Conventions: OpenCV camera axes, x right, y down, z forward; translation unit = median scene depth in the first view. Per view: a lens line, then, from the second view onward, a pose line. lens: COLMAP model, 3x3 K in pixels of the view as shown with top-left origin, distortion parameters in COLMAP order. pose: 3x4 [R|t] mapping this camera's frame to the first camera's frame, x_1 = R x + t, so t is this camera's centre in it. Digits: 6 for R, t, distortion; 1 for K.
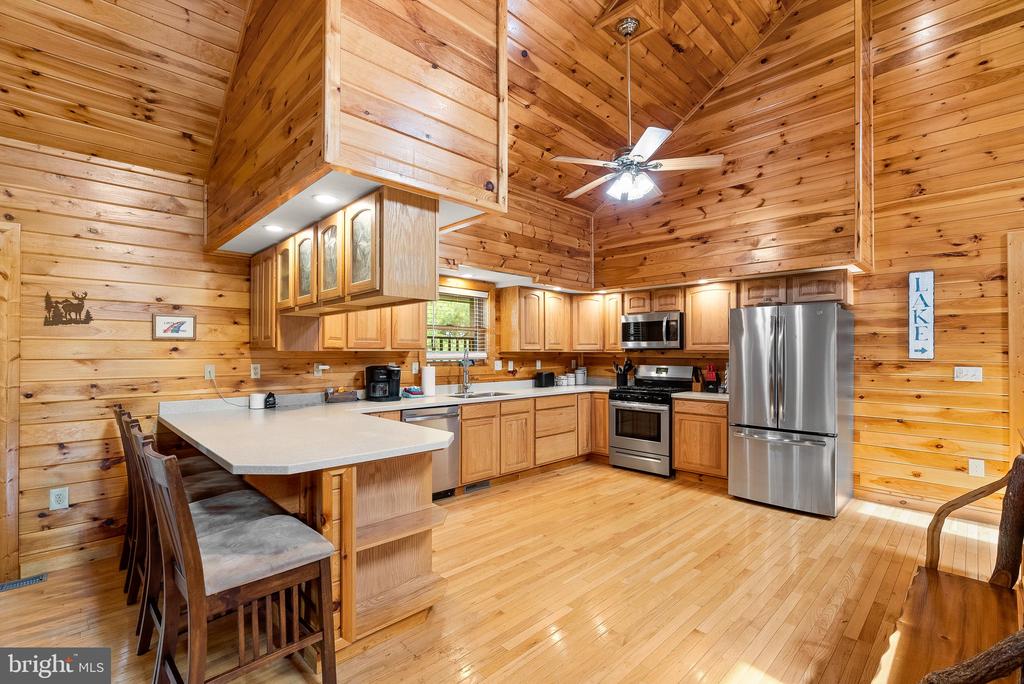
lens RADIAL K [[459.2, 0, 515.9], [0, 459.2, 347.8], [0, 0, 1]] dist [-0.011369, 0.002431]
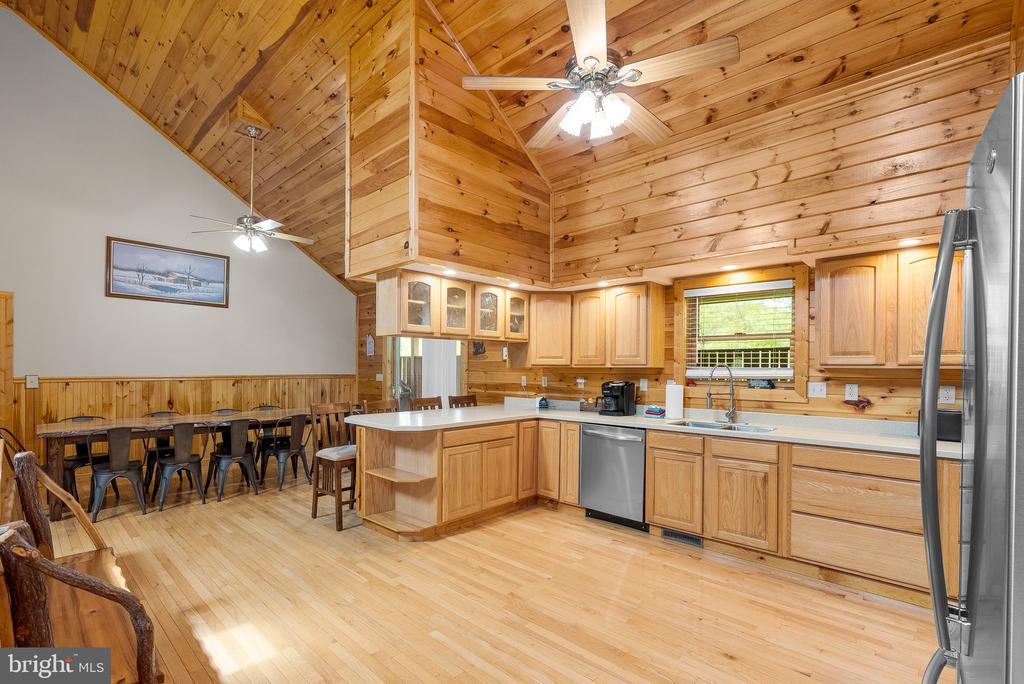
lens RADIAL K [[459.2, 0, 496.2], [0, 459.2, 365.5], [0, 0, 1]] dist [-0.011369, 0.002431]
pose [[0.034547, -0.006334, -0.999383, 0.793623], [0.007087, 0.999956, -0.006093, 0.007611], [0.999378, -0.006872, 0.034591, 0.740266]]
